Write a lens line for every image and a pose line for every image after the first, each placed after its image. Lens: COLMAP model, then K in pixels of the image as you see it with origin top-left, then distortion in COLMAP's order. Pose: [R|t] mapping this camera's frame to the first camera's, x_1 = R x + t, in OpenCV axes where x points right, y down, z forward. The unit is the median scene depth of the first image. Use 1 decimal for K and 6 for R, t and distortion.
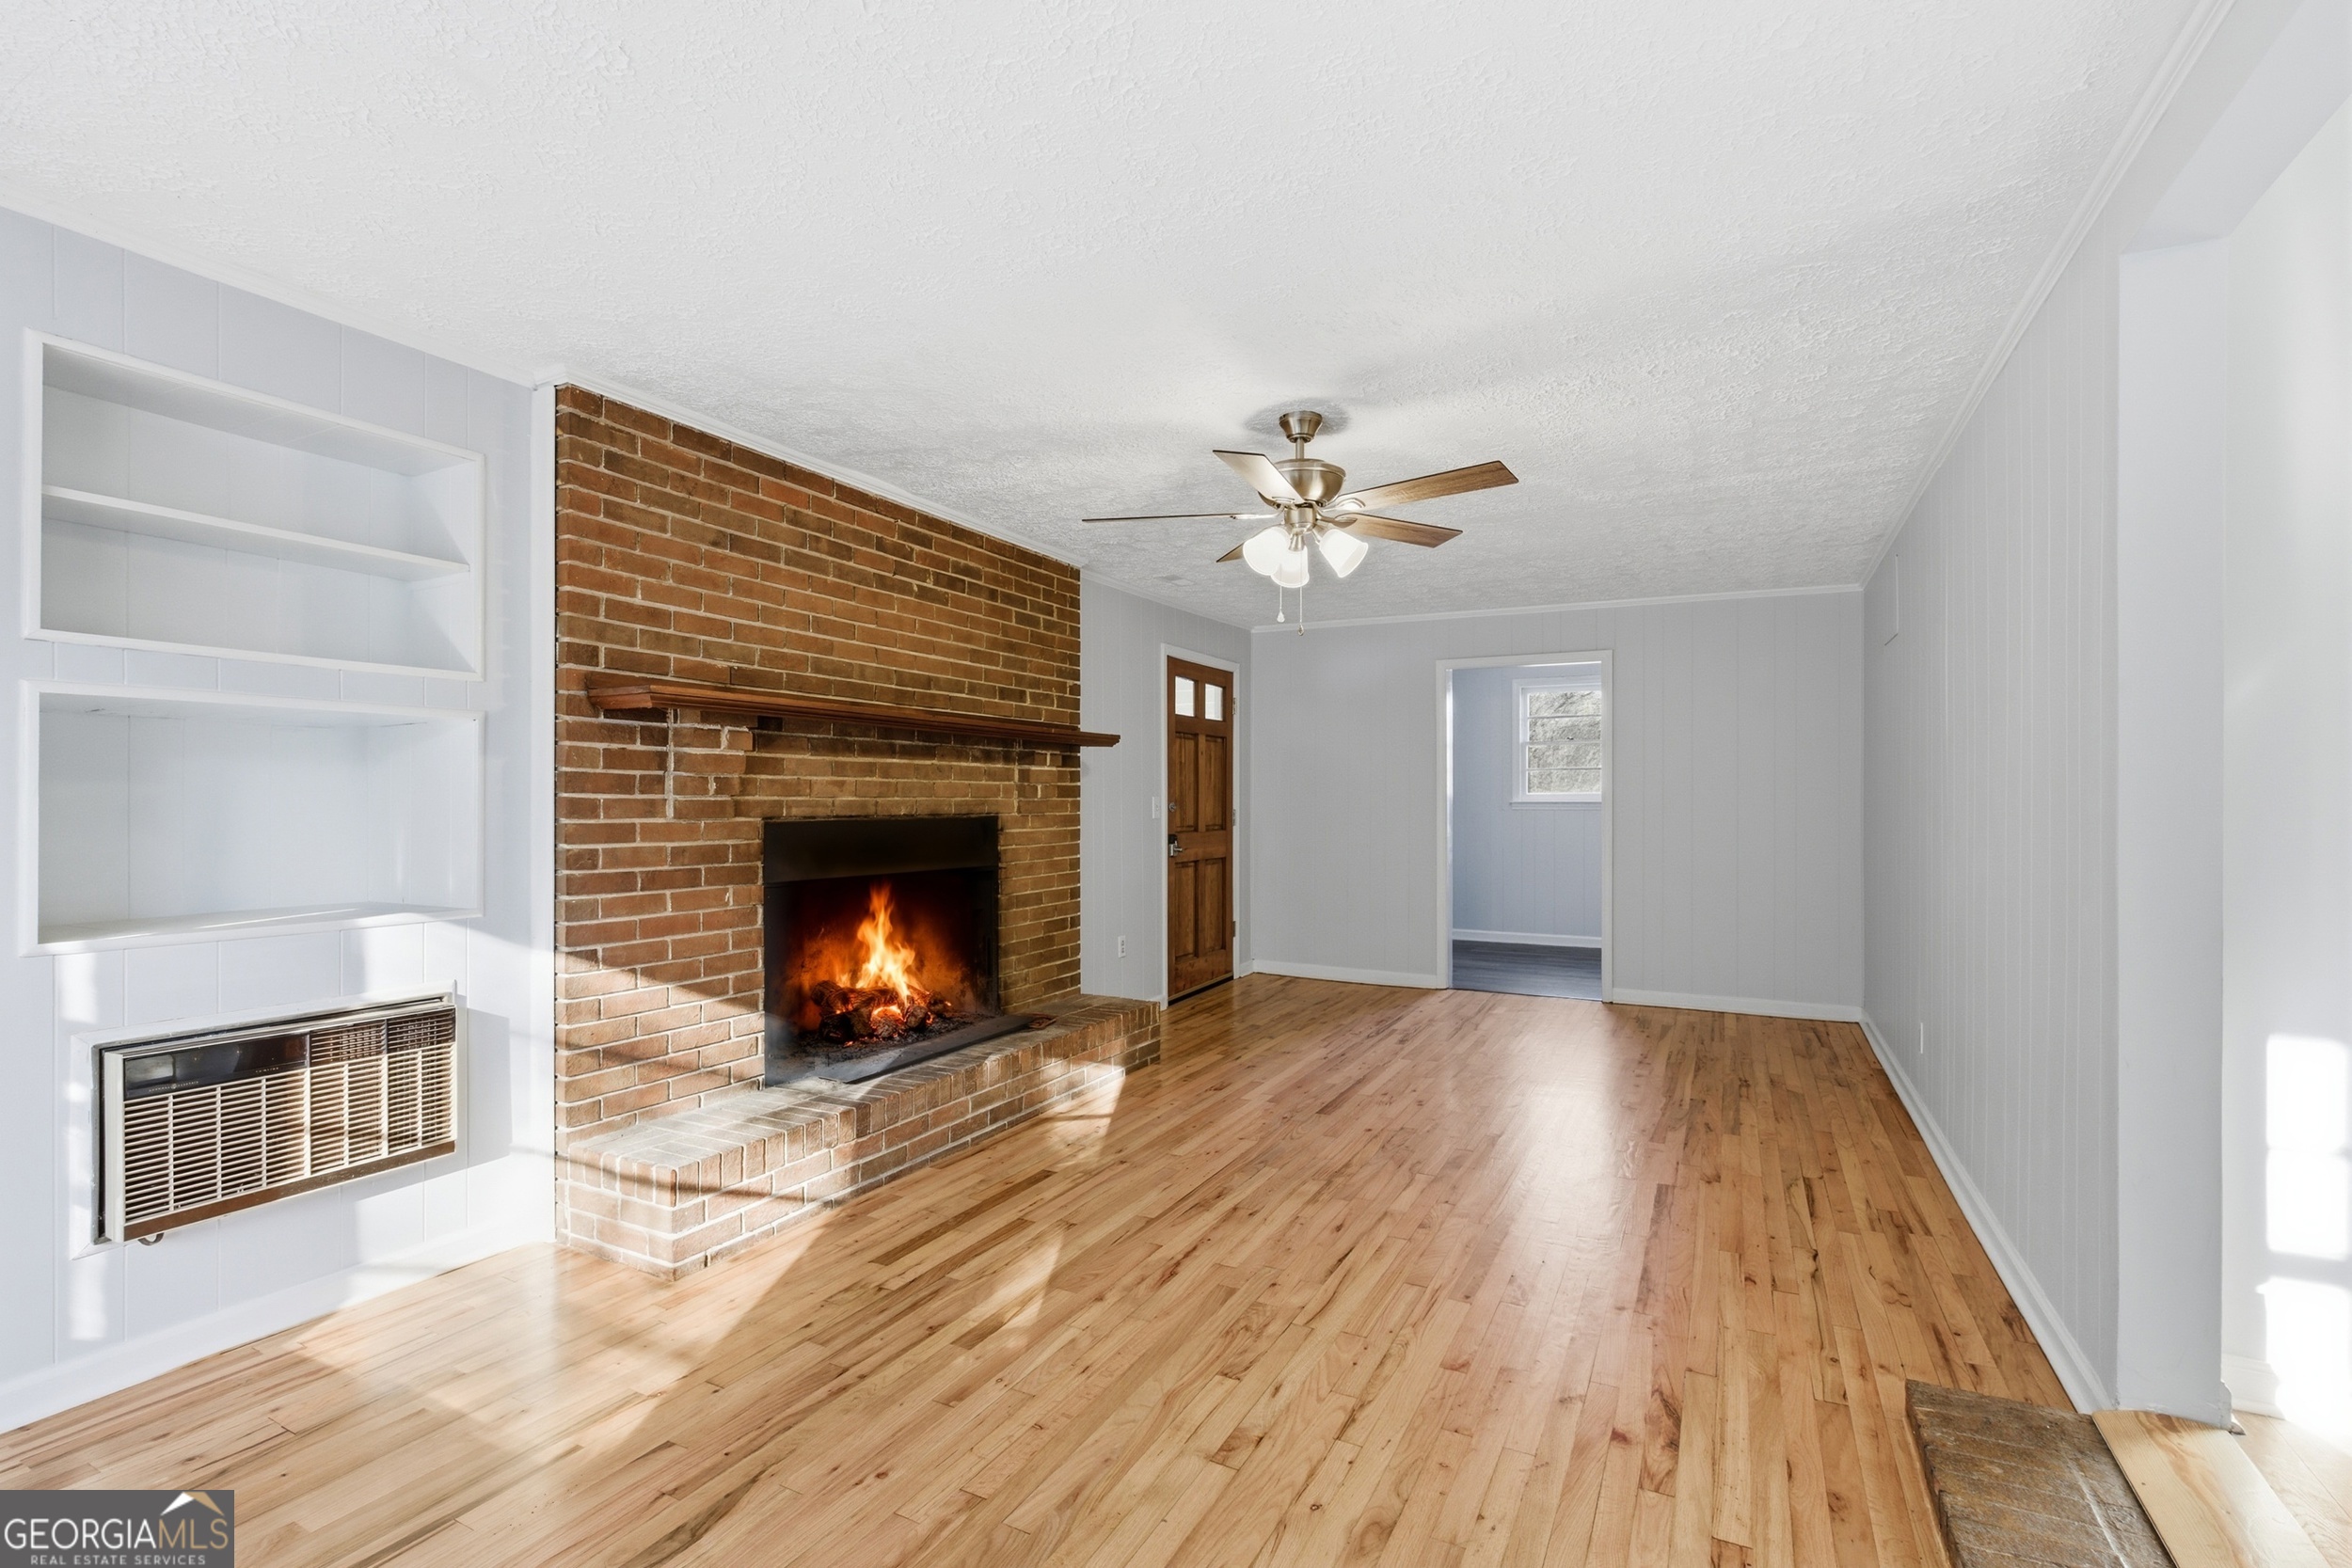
lens RADIAL K [[1065.3, 0, 1197.9], [0, 1065.3, 791.2], [0, 0, 1]] dist [-0.005163, 0.001431]
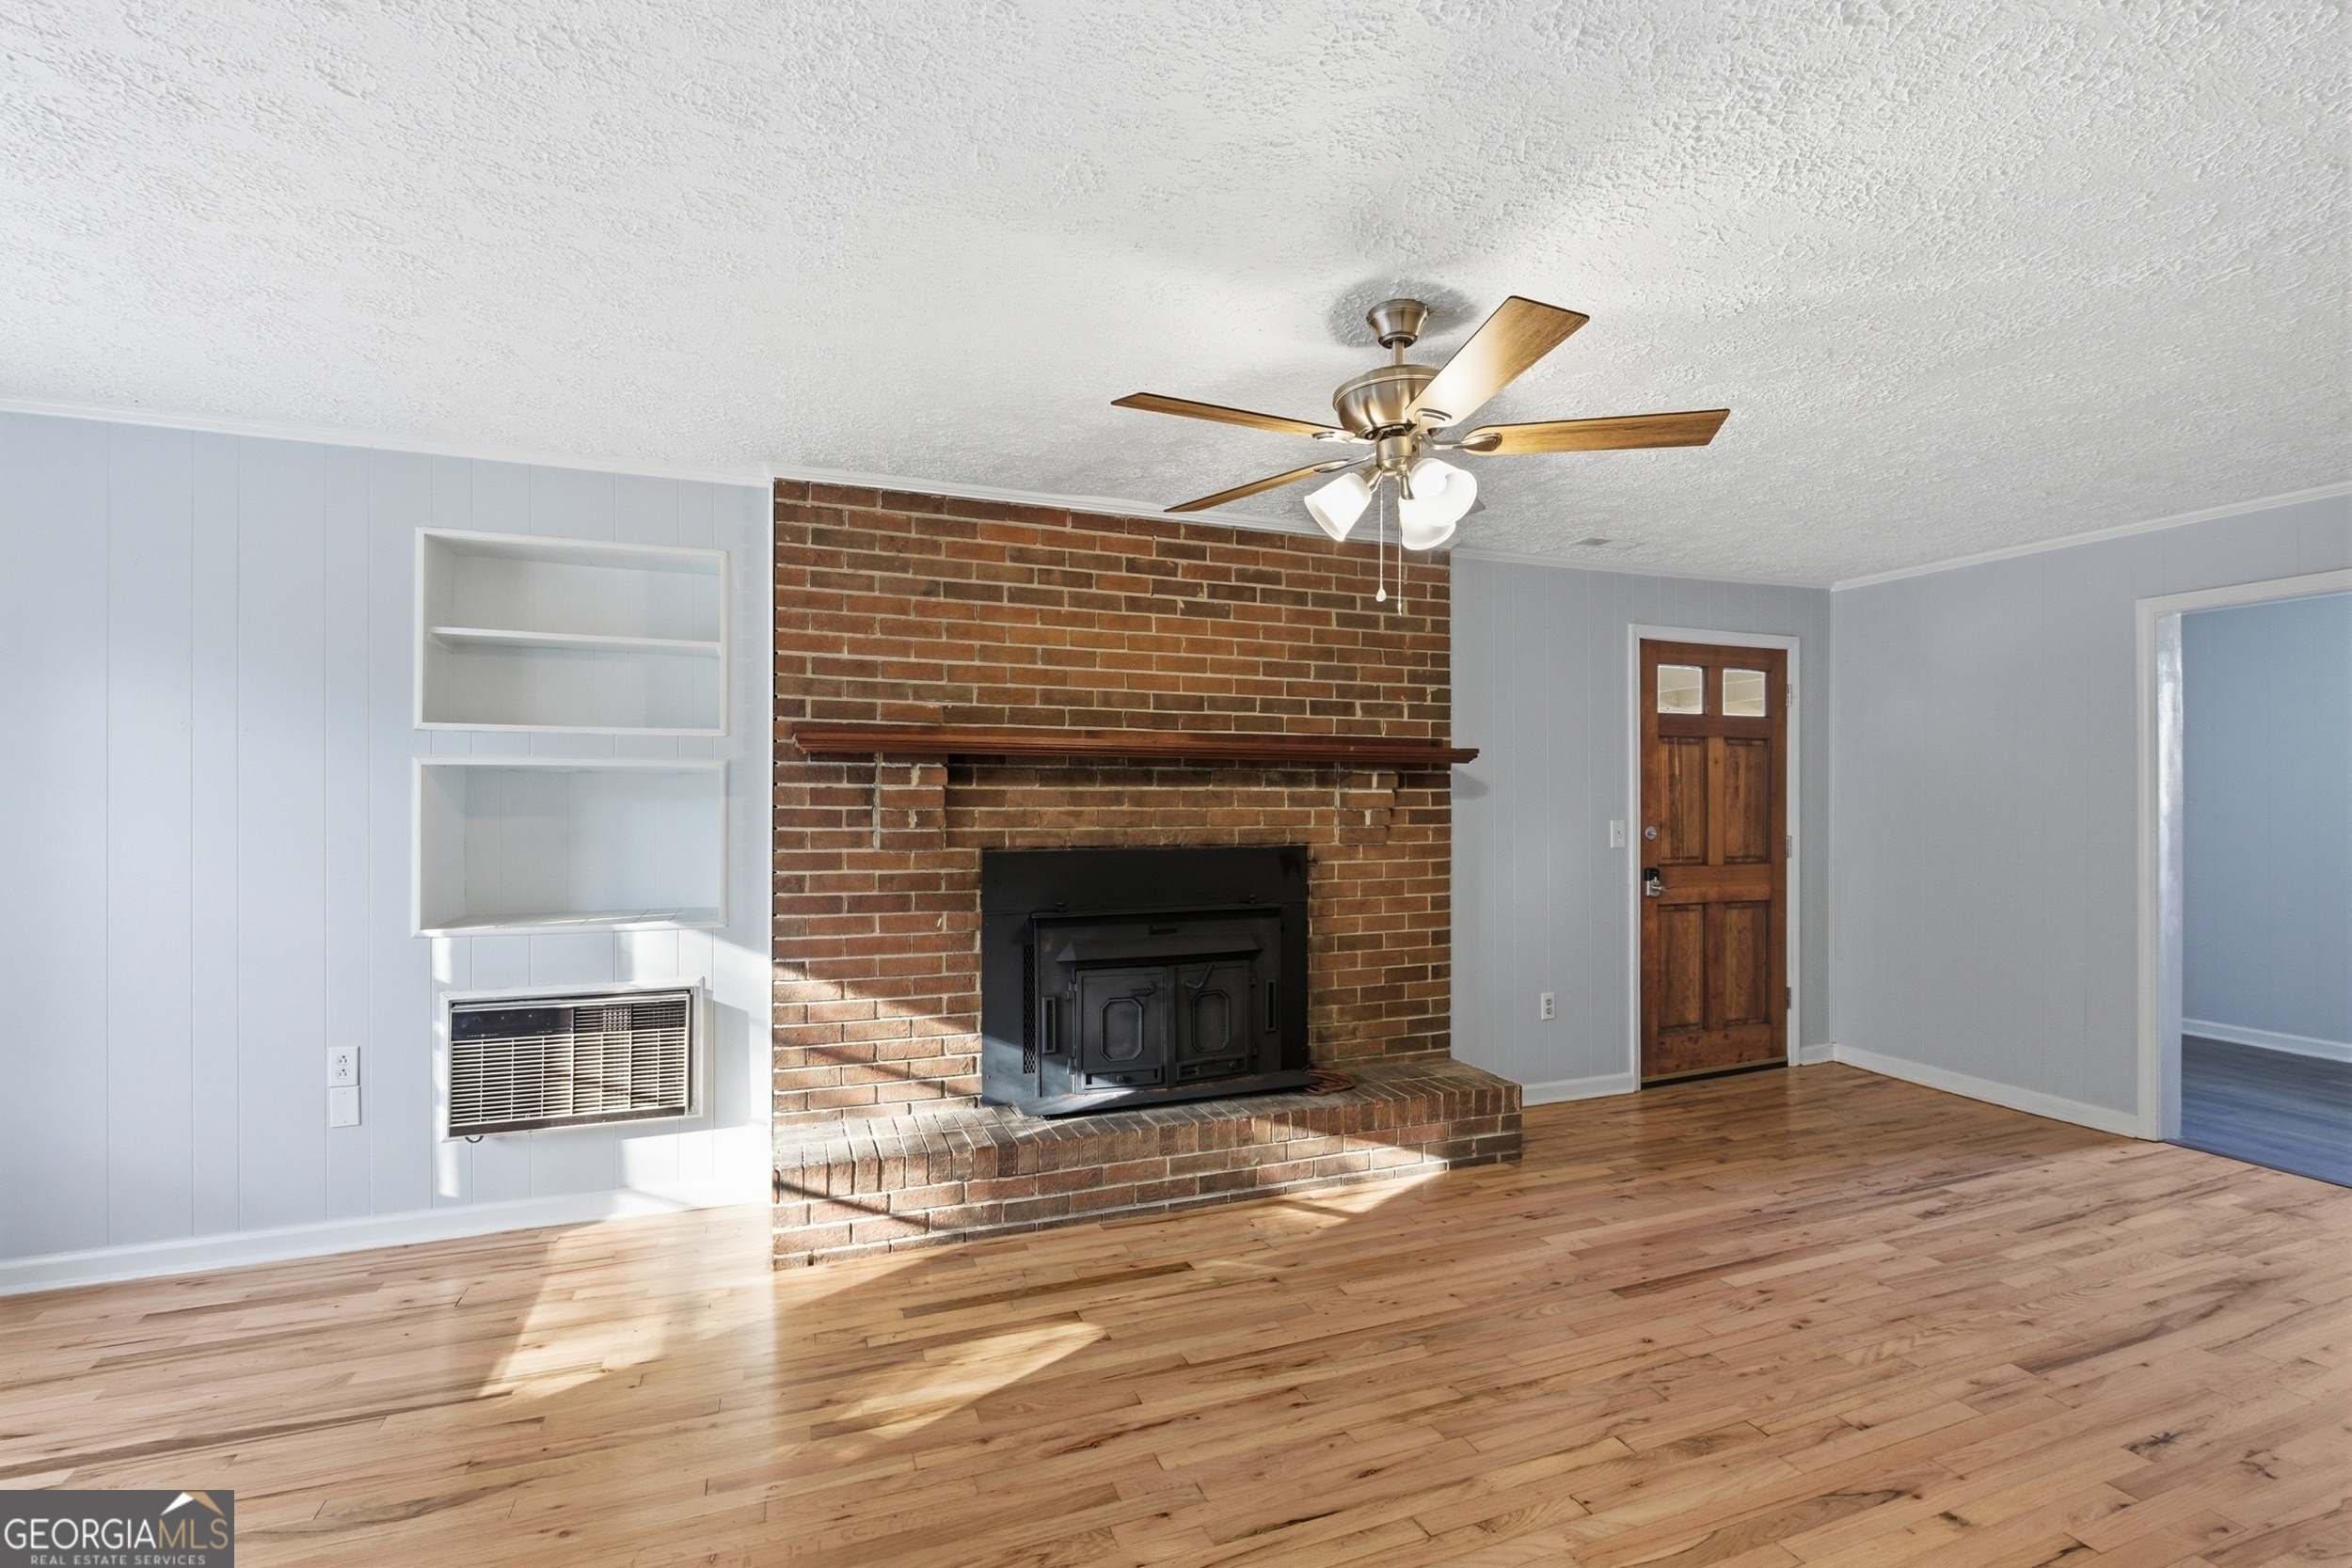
lens RADIAL K [[1065.3, 0, 1176.5], [0, 1065.3, 795.6], [0, 0, 1]] dist [-0.005163, 0.001431]
pose [[0.743764, -0.003423, -0.668434, 0.435864], [0.004567, 0.999990, -0.000039, -0.025728], [0.668427, -0.003024, 0.743772, 0.352080]]
